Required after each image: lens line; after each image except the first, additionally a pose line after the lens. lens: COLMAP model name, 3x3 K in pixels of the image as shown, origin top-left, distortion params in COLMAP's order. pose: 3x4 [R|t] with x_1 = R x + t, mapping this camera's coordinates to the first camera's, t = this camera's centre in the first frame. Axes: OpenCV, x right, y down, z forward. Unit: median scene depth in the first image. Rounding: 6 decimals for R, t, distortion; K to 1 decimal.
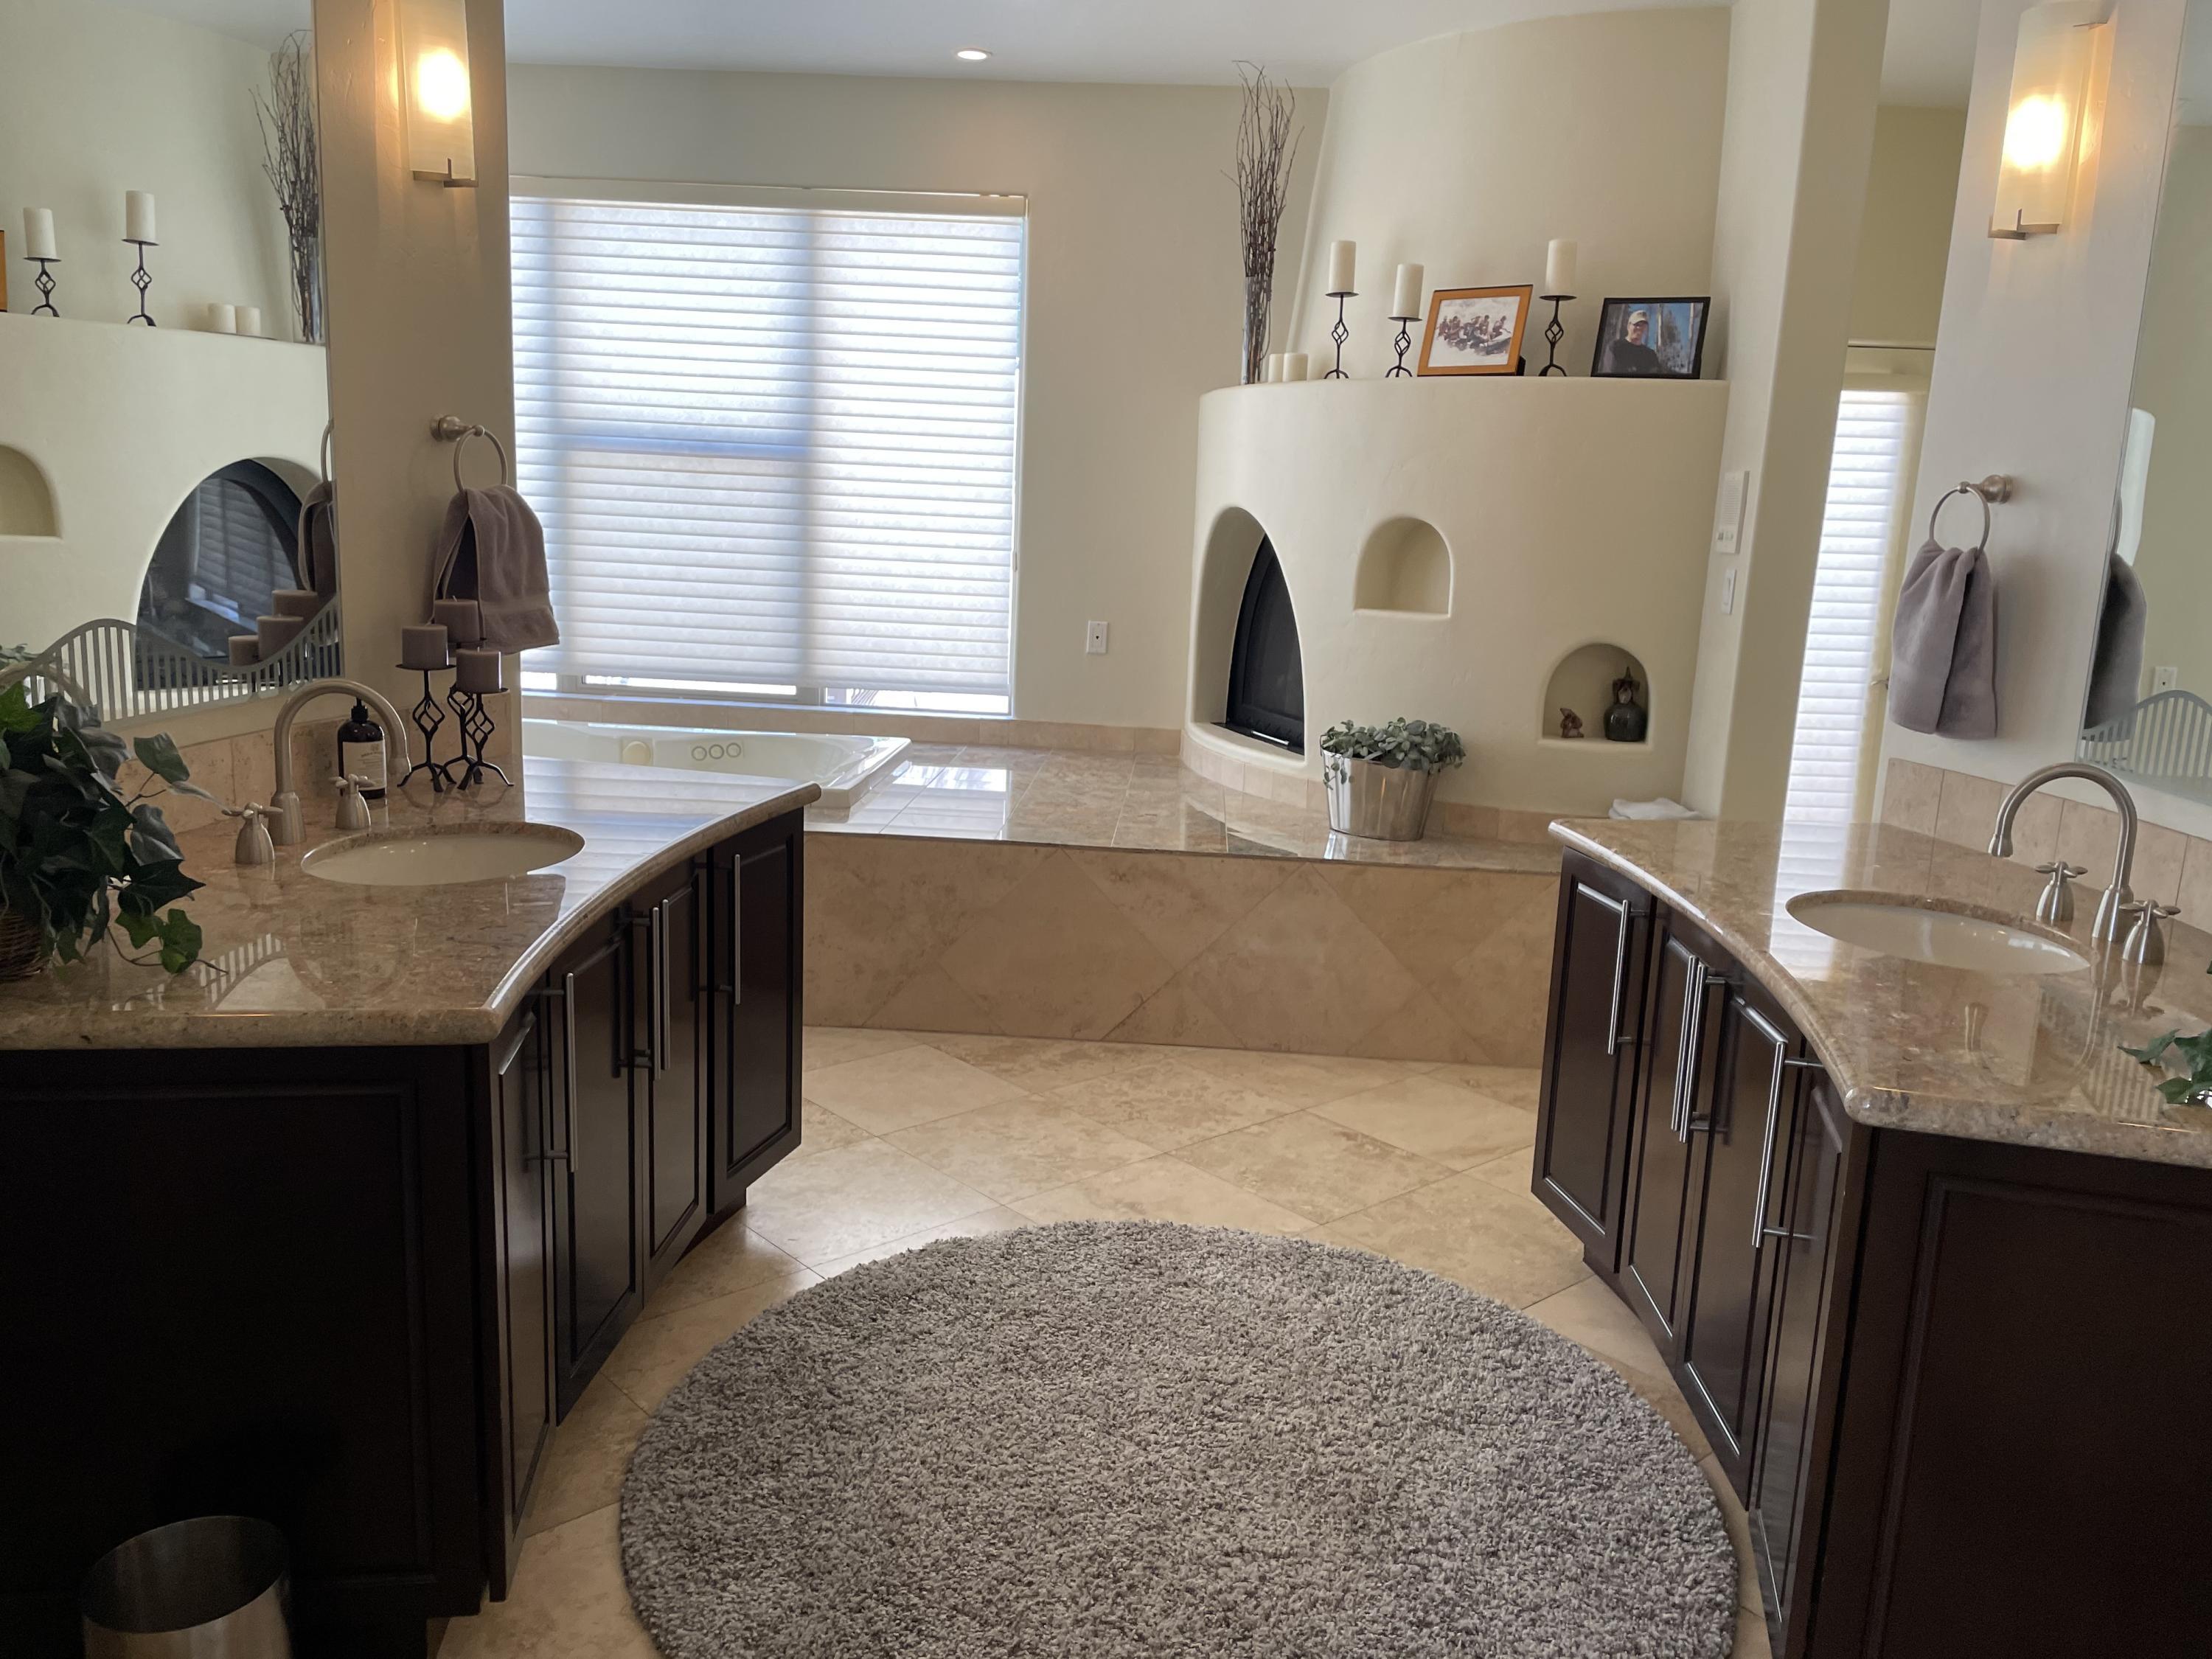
lens RADIAL K [[1688.0, 0, 1100.7], [0, 1688.0, 800.6], [0, 0, 1]] dist [0.054545, -0.077554]
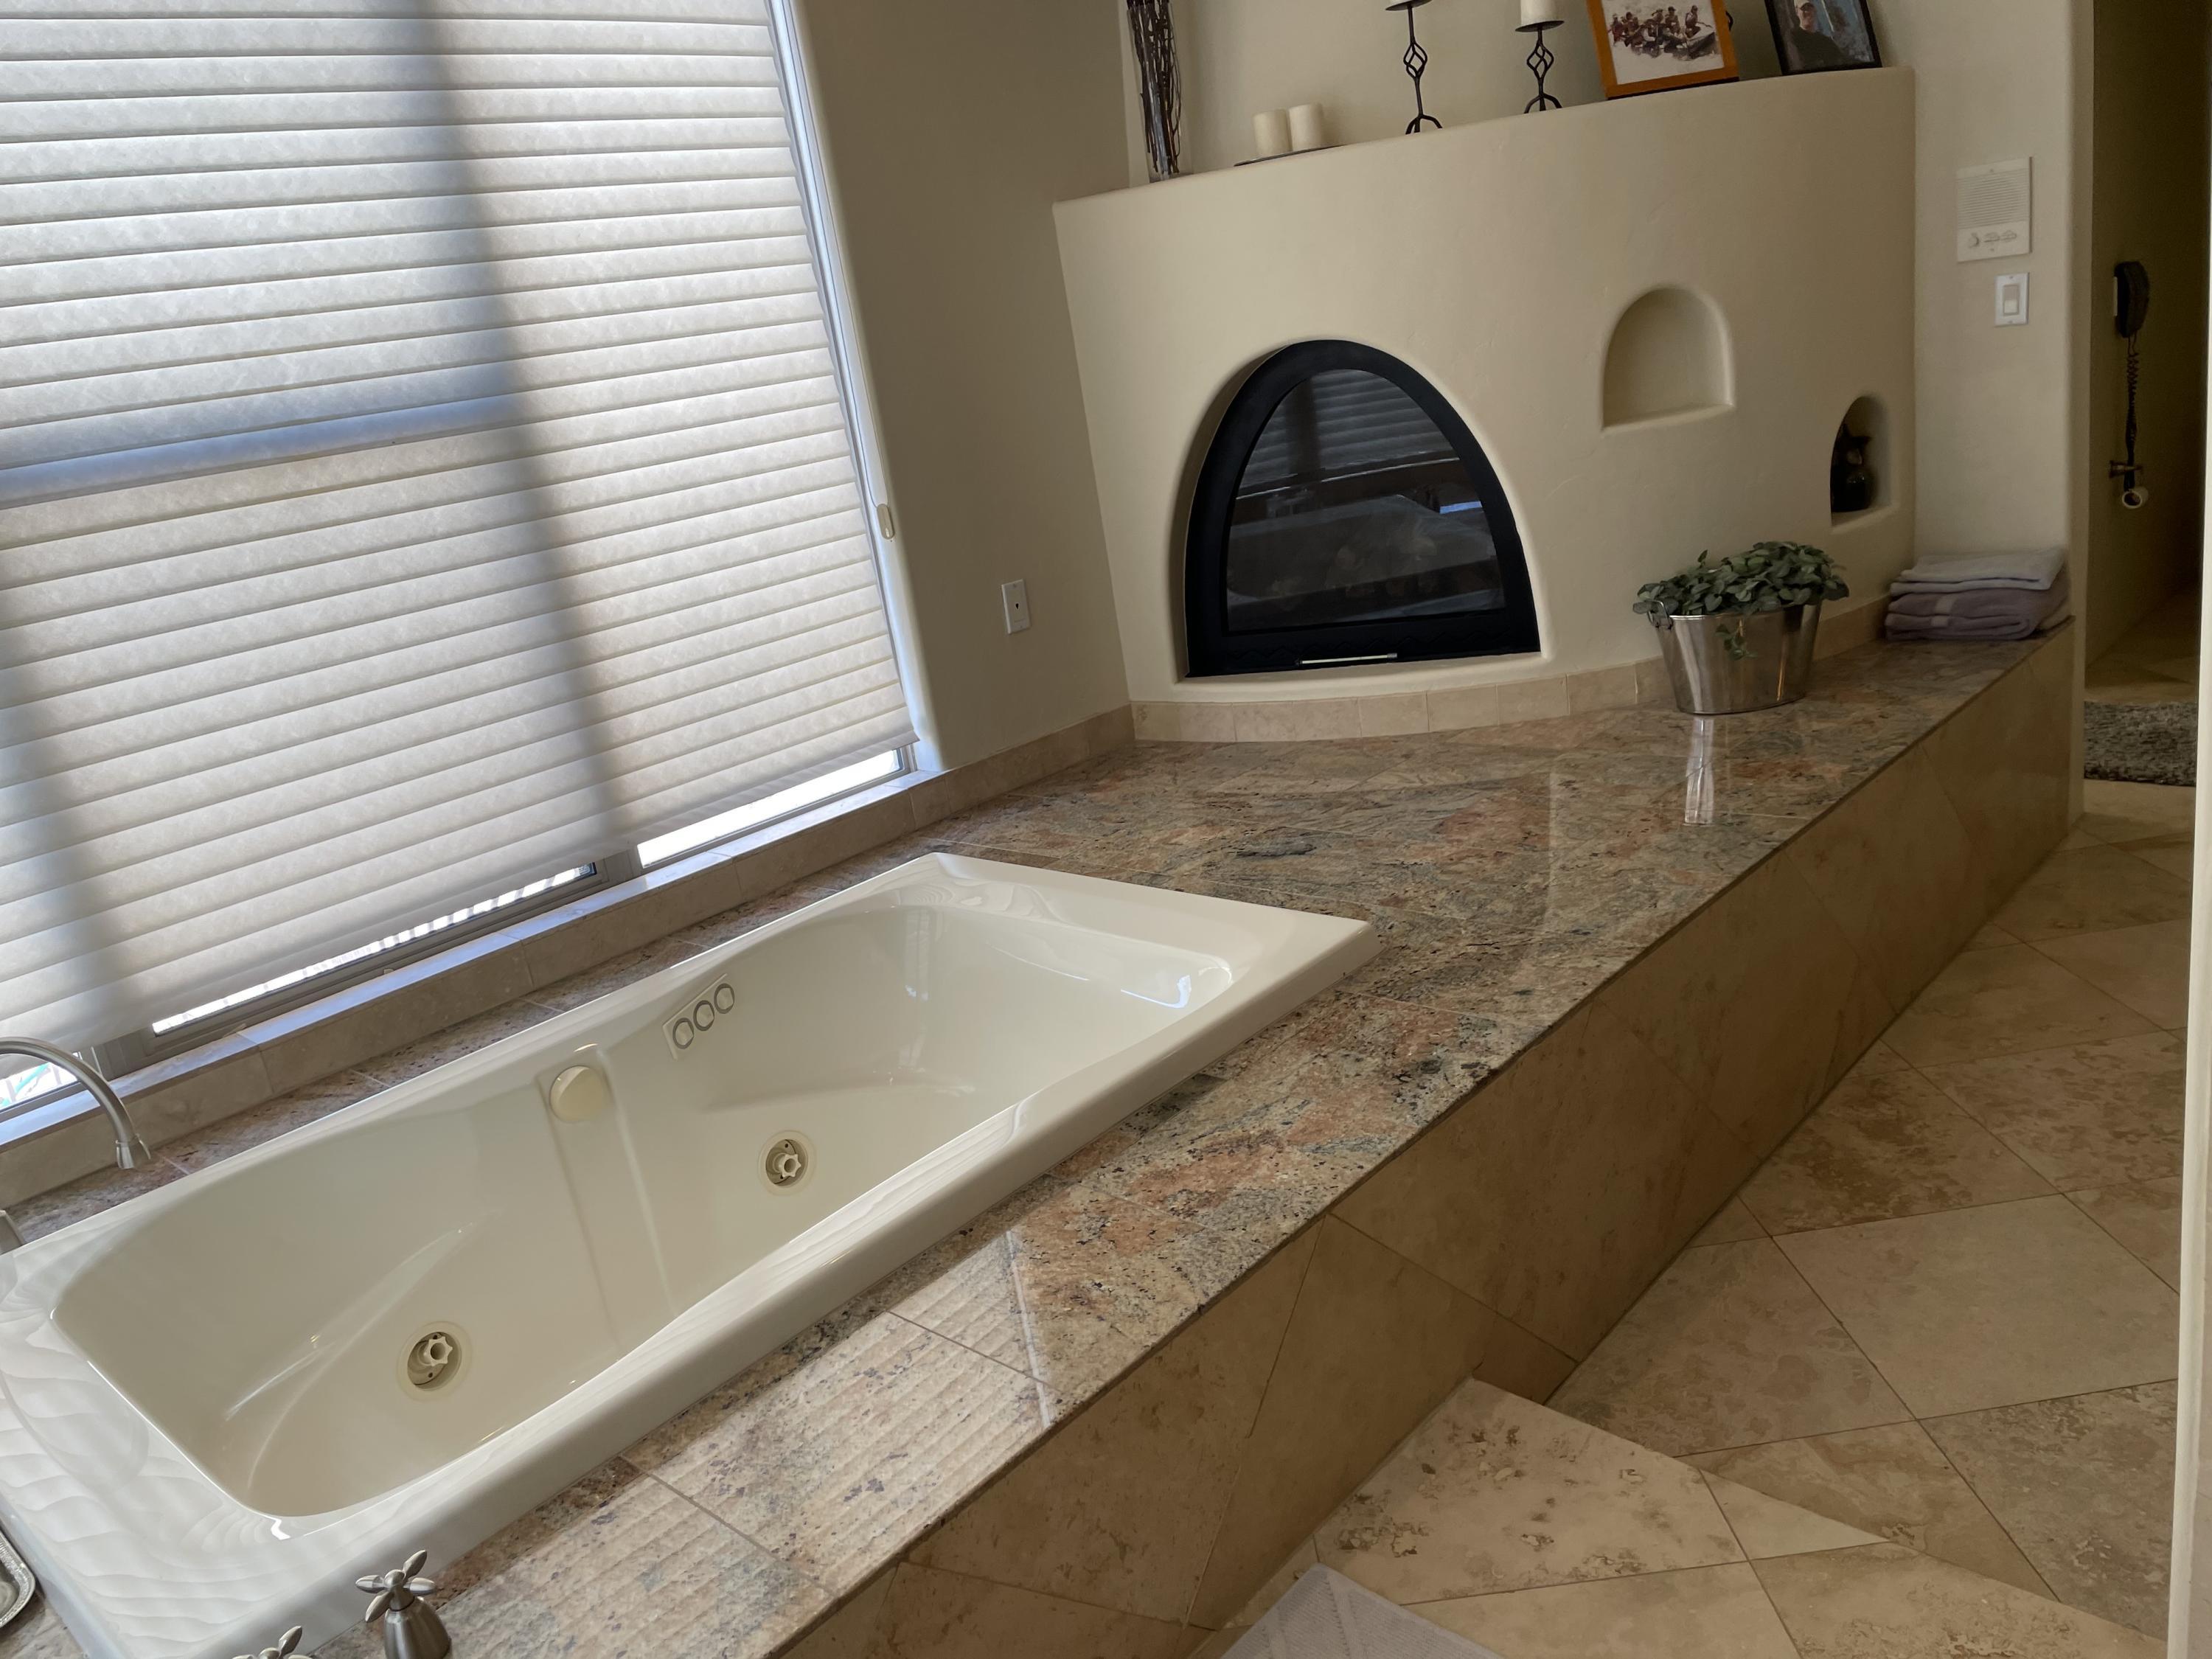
lens RADIAL K [[1688.0, 0, 1100.7], [0, 1688.0, 800.6], [0, 0, 1]] dist [0.054545, -0.077554]
pose [[0.619866, -0.345922, 0.704346, -0.542637], [0.308225, 0.932782, 0.186857, -0.162691], [-0.721639, 0.101271, 0.684822, 0.645617]]
